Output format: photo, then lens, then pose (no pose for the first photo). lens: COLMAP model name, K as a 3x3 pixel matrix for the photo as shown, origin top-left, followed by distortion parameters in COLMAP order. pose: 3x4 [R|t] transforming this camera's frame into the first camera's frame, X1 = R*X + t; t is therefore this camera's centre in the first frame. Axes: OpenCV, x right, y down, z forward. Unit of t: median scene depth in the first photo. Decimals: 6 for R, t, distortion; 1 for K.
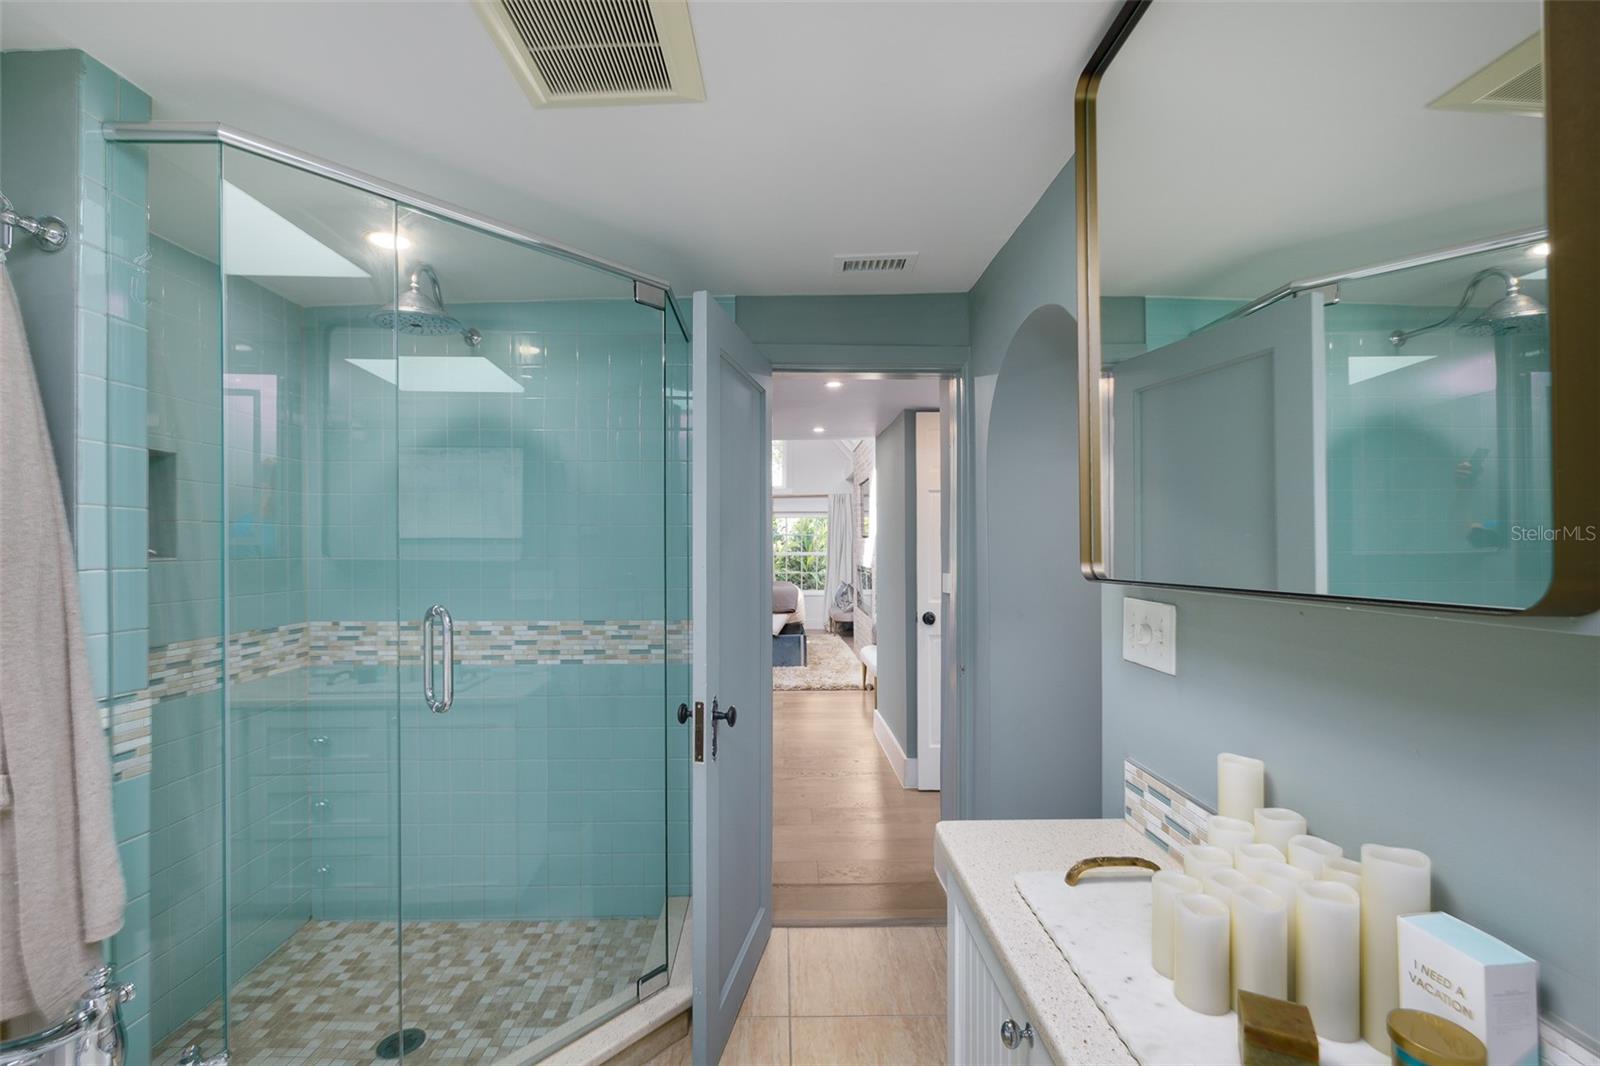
lens RADIAL K [[671.9, 0, 798.5], [0, 671.9, 540.9], [0, 0, 1]] dist [-0.001795, 0.000017]
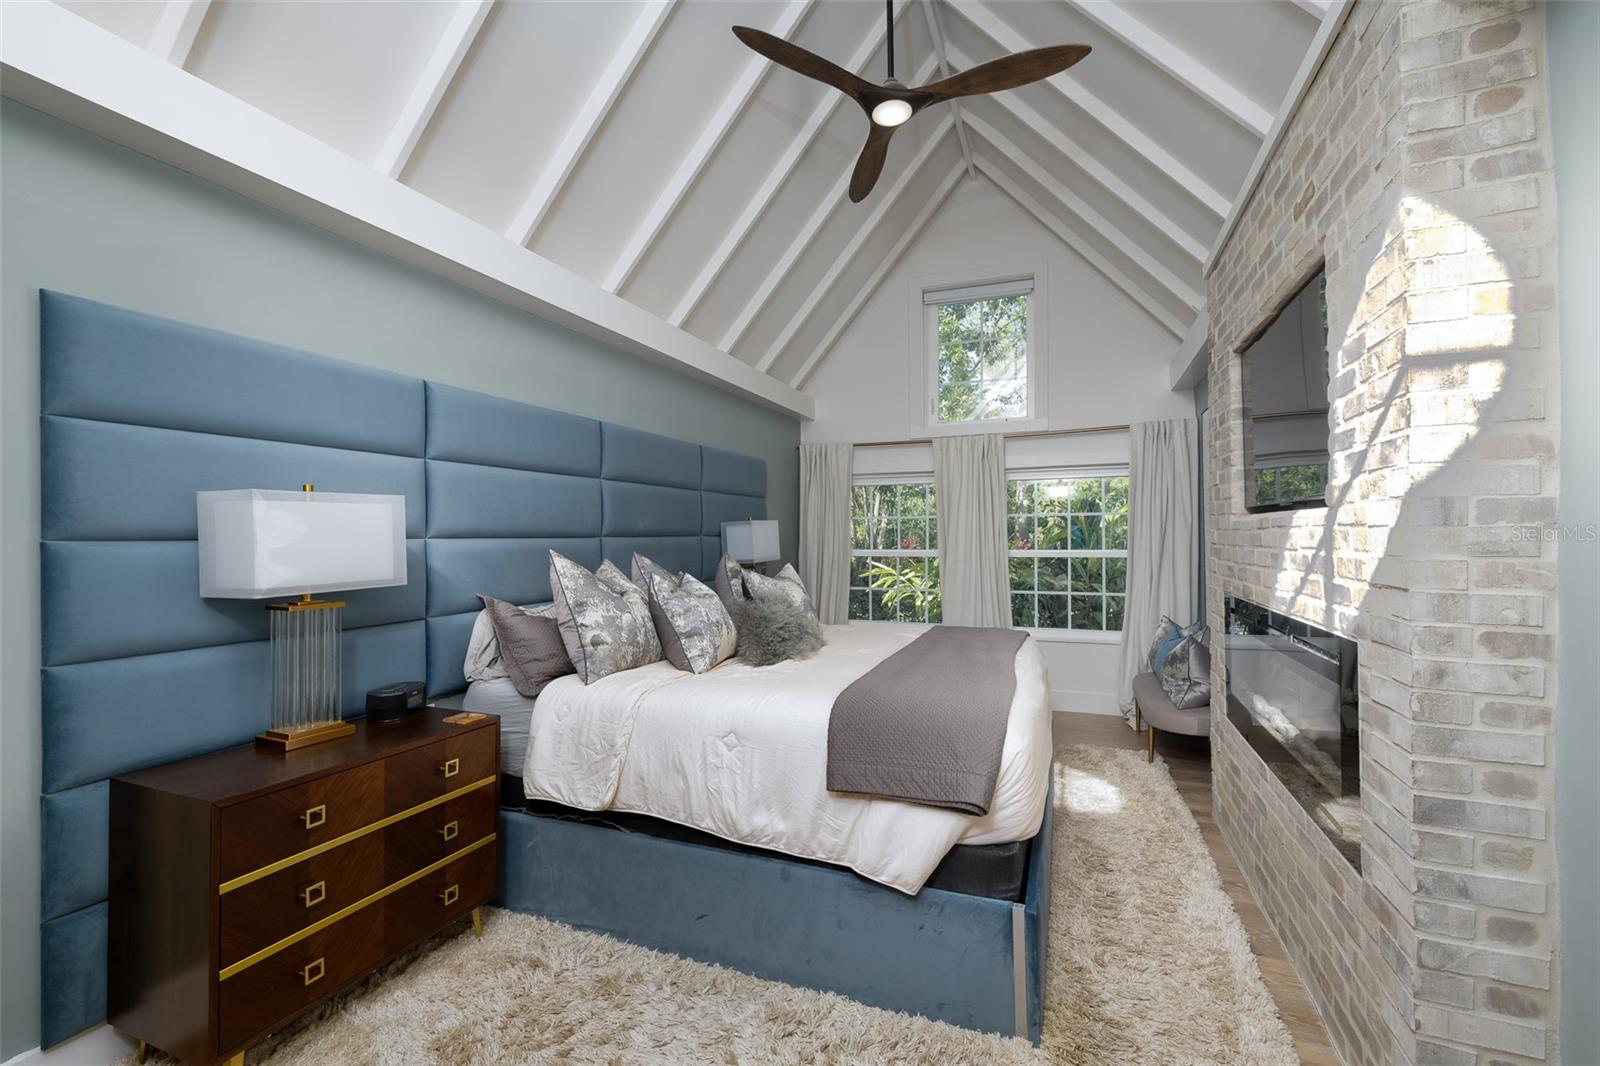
lens RADIAL K [[671.9, 0, 799.1], [0, 671.9, 529.5], [0, 0, 1]] dist [-0.001795, 0.000017]
pose [[0.917131, 0.000156, -0.398587, 0.021888], [0.000593, 0.999998, 0.001755, 0.001135], [0.398587, -0.001846, 0.917129, 0.555416]]
